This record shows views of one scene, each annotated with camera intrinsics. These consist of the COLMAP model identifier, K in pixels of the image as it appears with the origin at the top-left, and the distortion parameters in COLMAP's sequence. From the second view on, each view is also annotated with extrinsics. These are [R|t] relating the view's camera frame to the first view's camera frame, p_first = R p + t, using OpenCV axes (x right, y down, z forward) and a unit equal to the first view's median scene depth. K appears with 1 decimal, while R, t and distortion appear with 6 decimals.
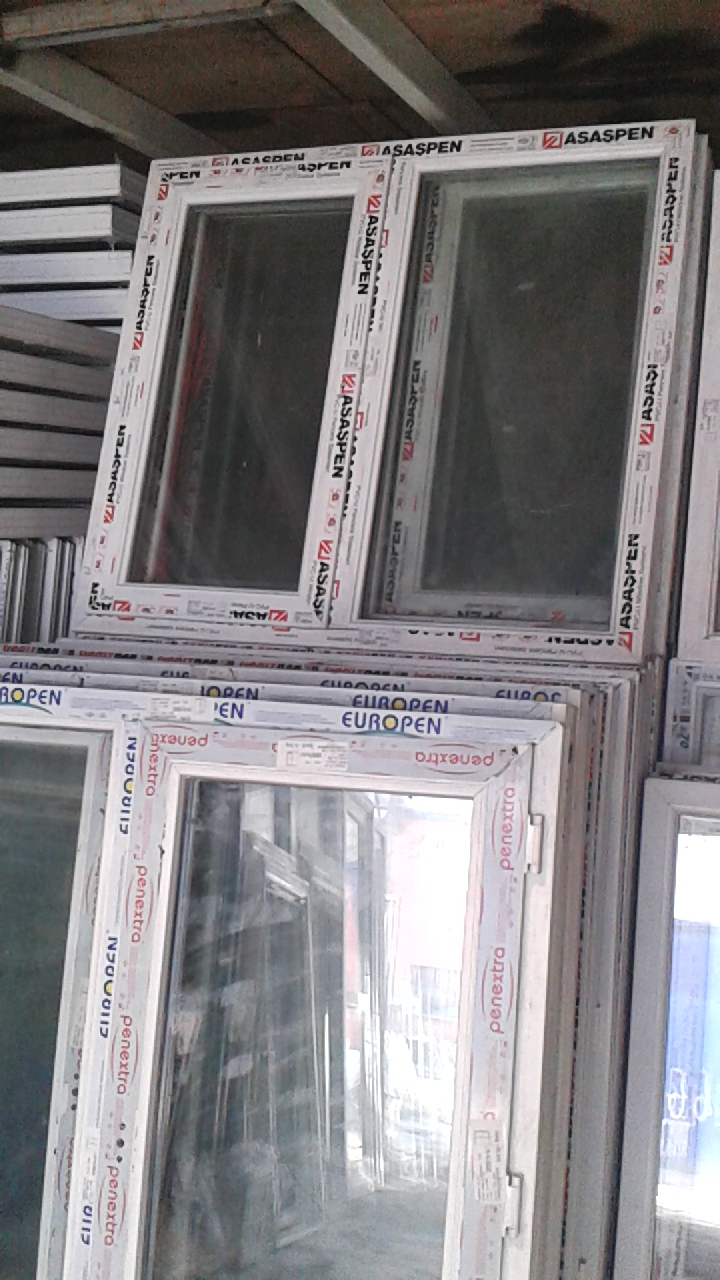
lens RADIAL K [[1255.1, 0, 362.7], [0, 1255.1, 675.4], [0, 0, 1]] dist [0.215799, -0.535270]
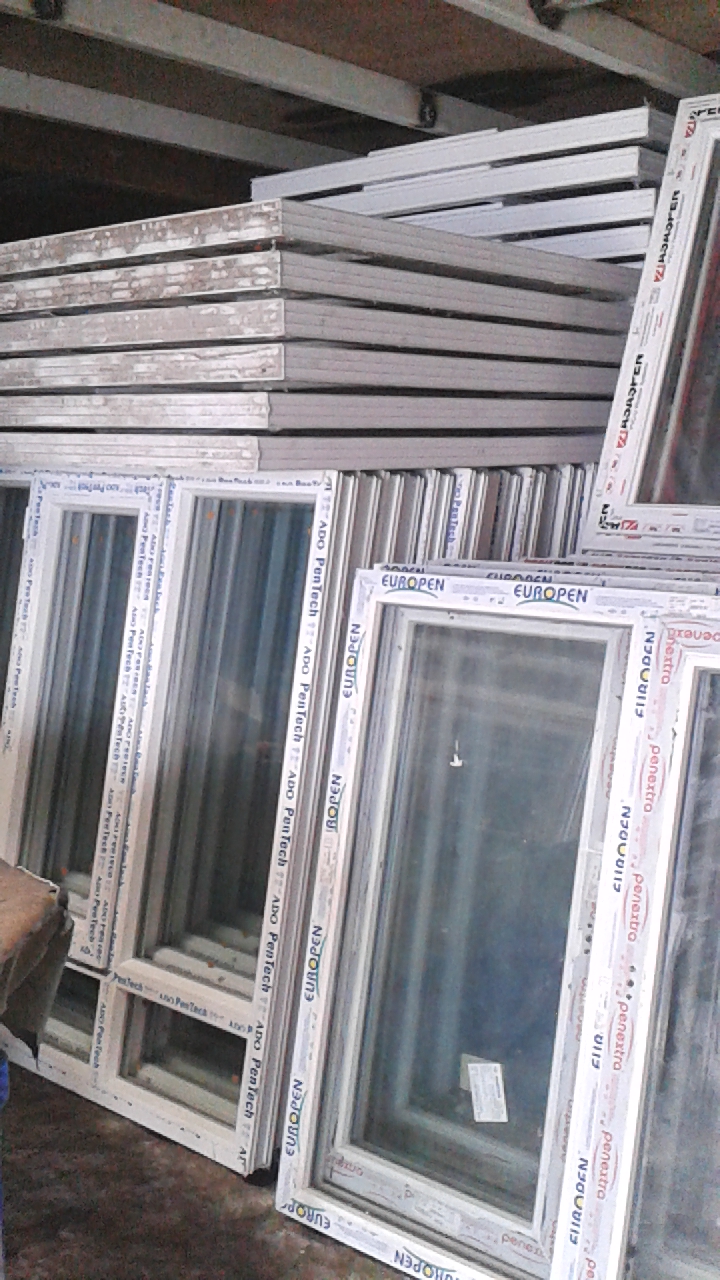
lens RADIAL K [[1255.1, 0, 362.7], [0, 1255.1, 675.4], [0, 0, 1]] dist [0.215799, -0.535270]
pose [[0.933806, 0.048522, -0.354475, -0.014477], [-0.033643, 0.998280, 0.048020, 0.029420], [0.356196, -0.032916, 0.933831, -0.095593]]
